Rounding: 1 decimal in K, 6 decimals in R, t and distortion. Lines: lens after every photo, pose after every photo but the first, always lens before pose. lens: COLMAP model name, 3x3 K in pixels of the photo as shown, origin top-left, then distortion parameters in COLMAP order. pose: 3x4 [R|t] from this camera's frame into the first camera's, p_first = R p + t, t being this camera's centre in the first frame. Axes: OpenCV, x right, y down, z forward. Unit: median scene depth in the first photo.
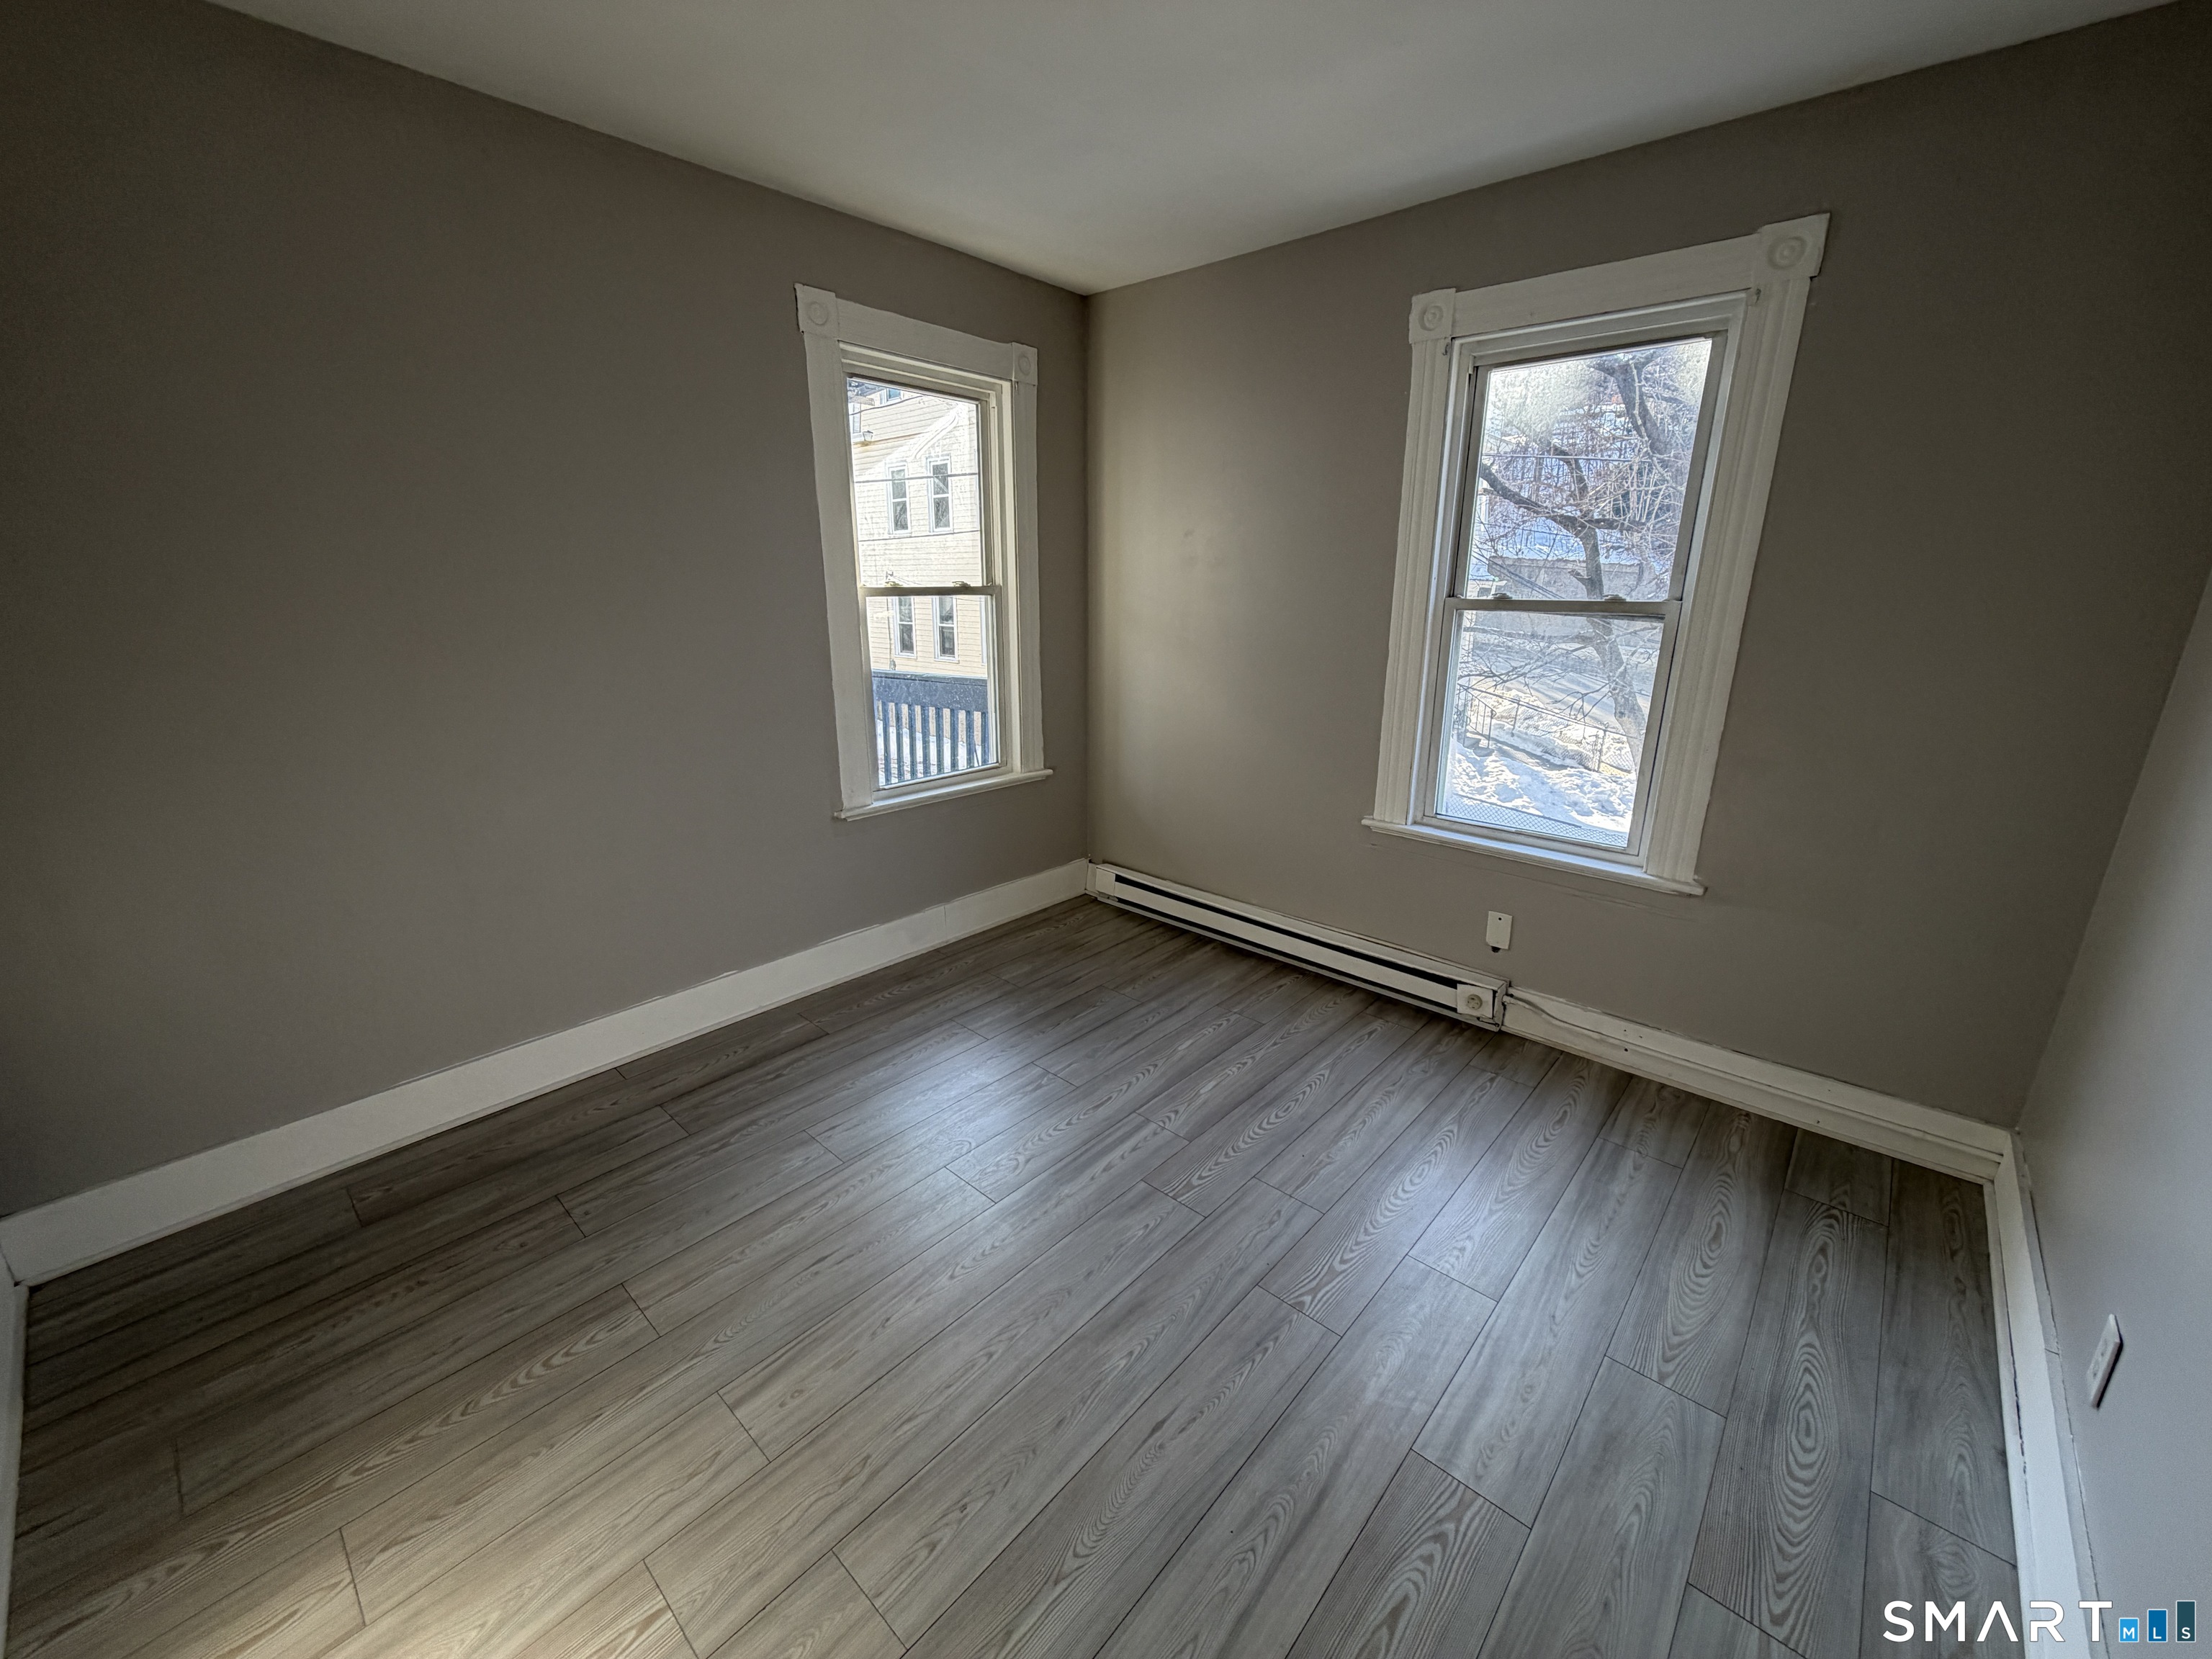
lens RADIAL K [[918.2, 0, 1113.7], [0, 918.2, 895.9], [0, 0, 1]] dist [-0.001690, -0.000404]
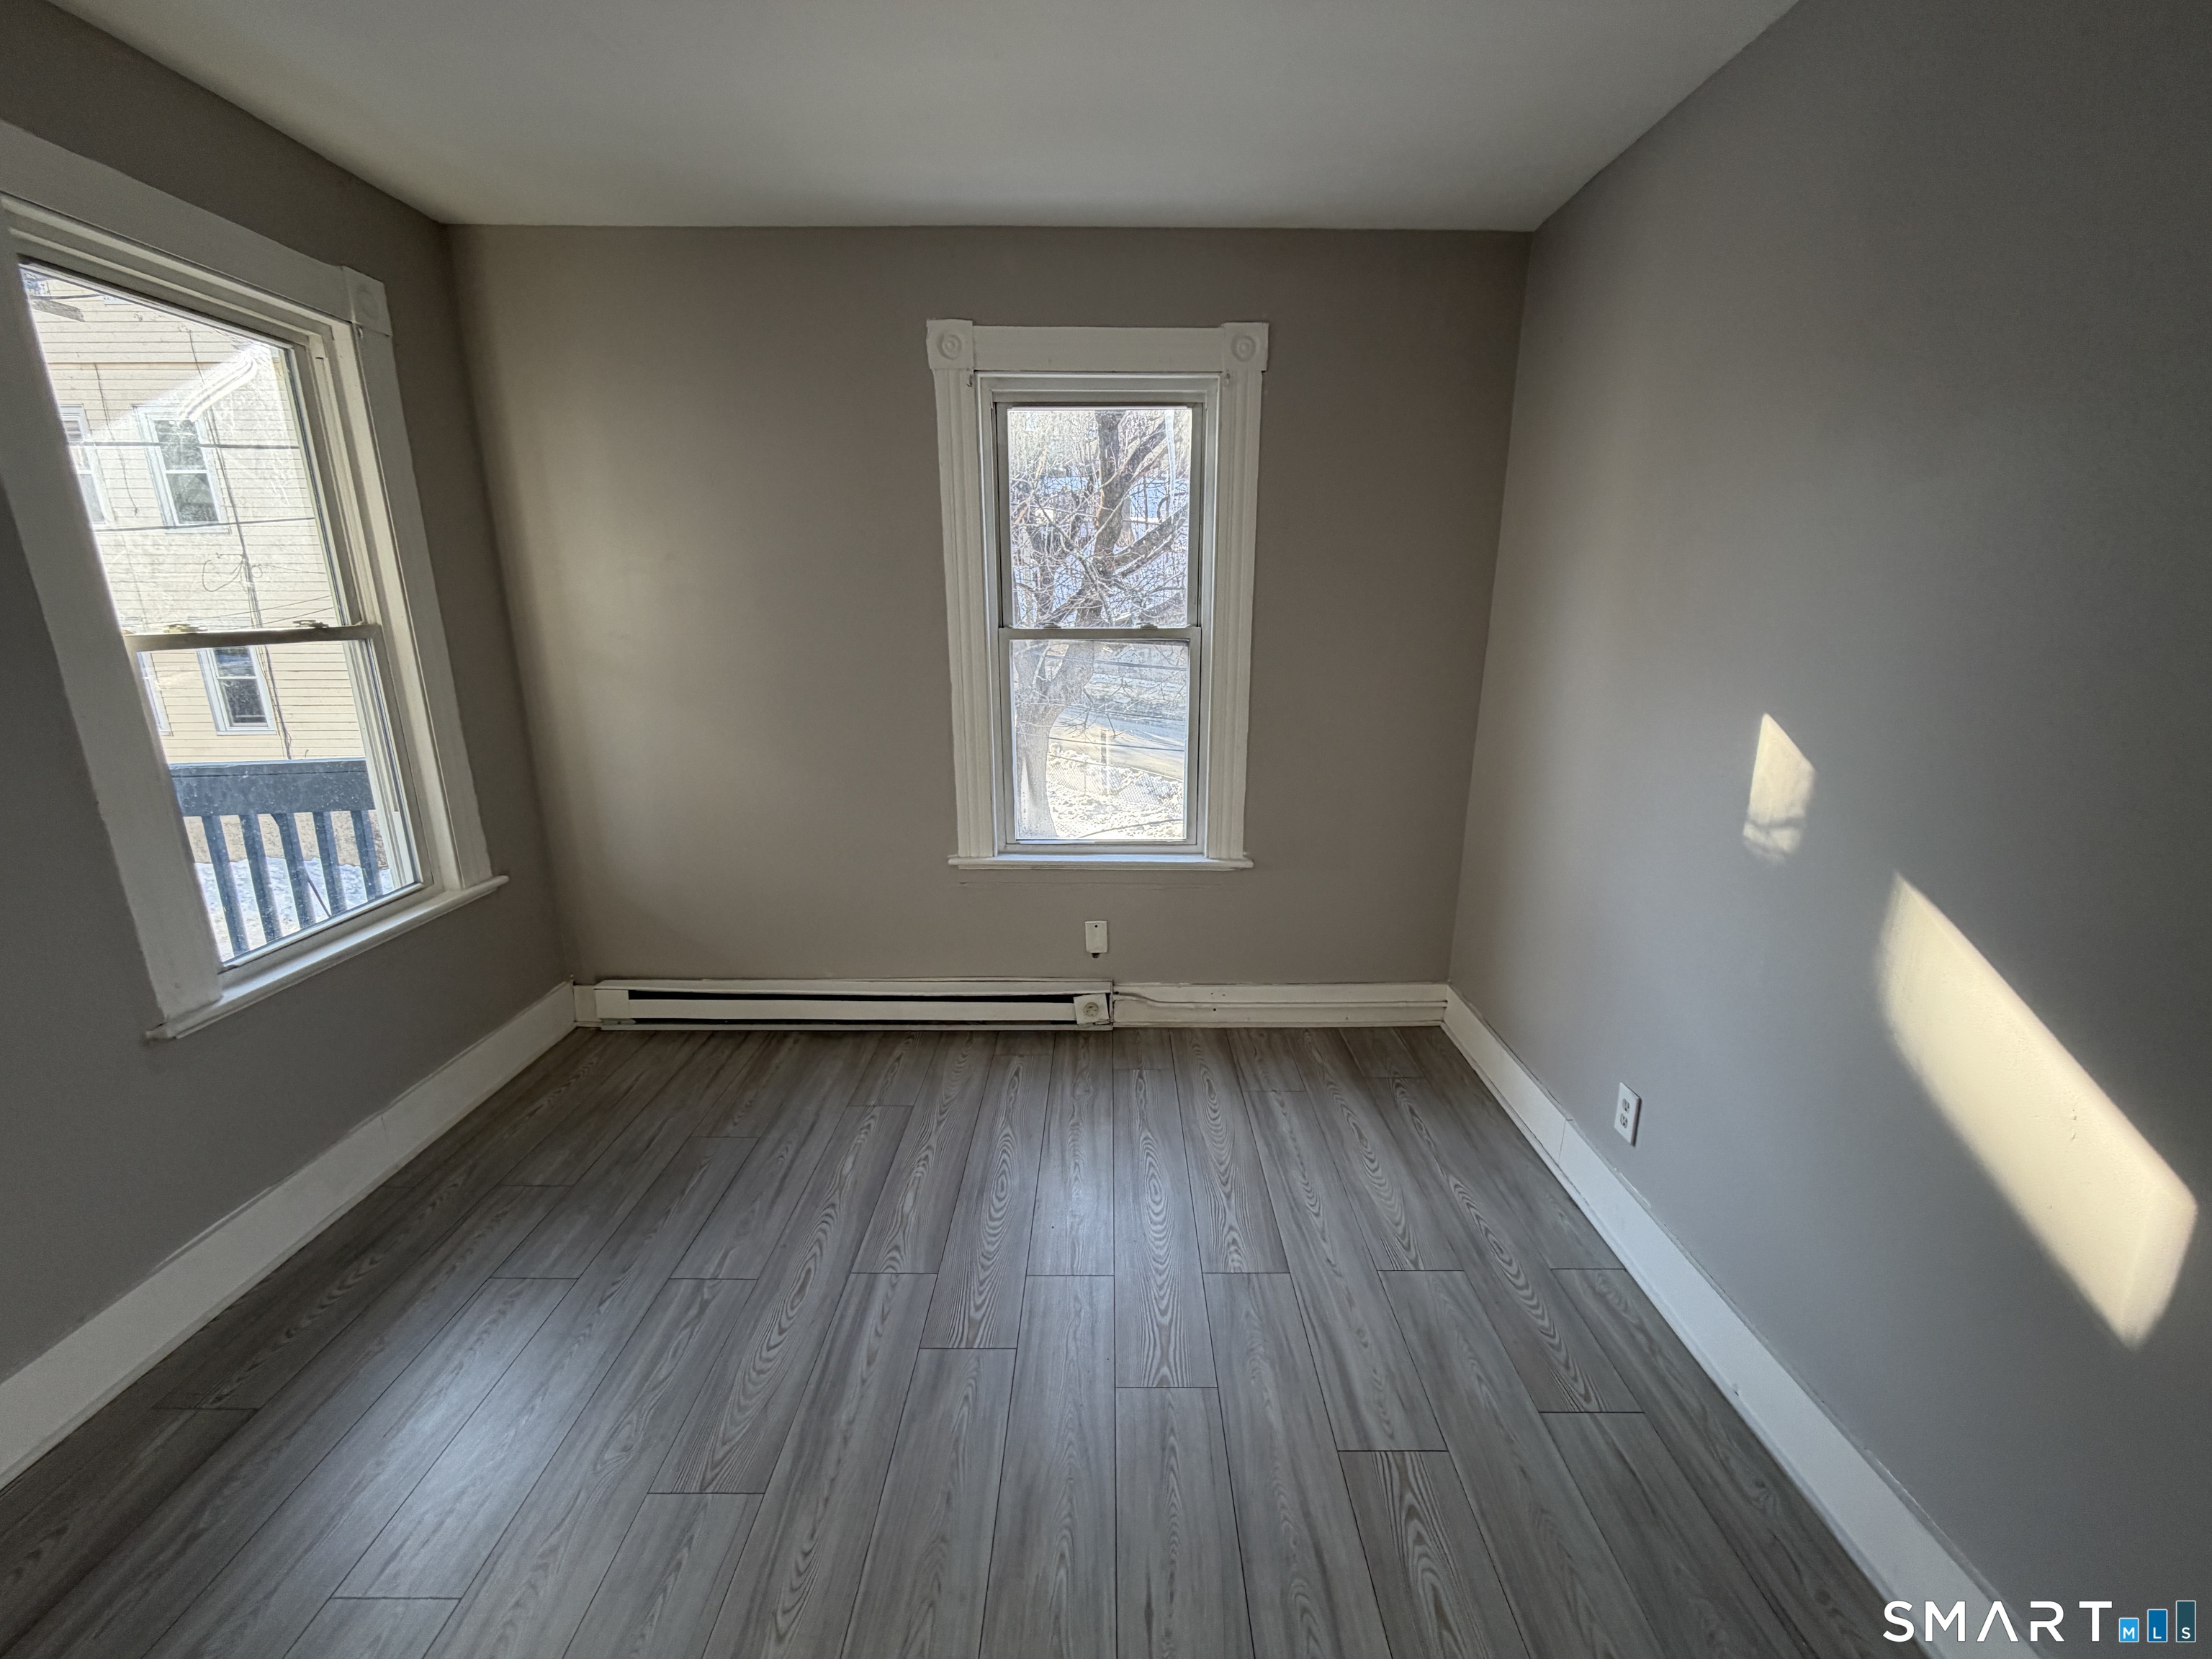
lens RADIAL K [[907.3, 0, 1110.7], [0, 907.3, 871.0], [0, 0, 1]] dist [0.000937, -0.000524]
pose [[0.719556, -0.204233, 0.663723, -0.244809], [0.229851, 0.971946, 0.049890, -0.084275], [-0.655292, 0.116659, 0.746313, 0.201831]]
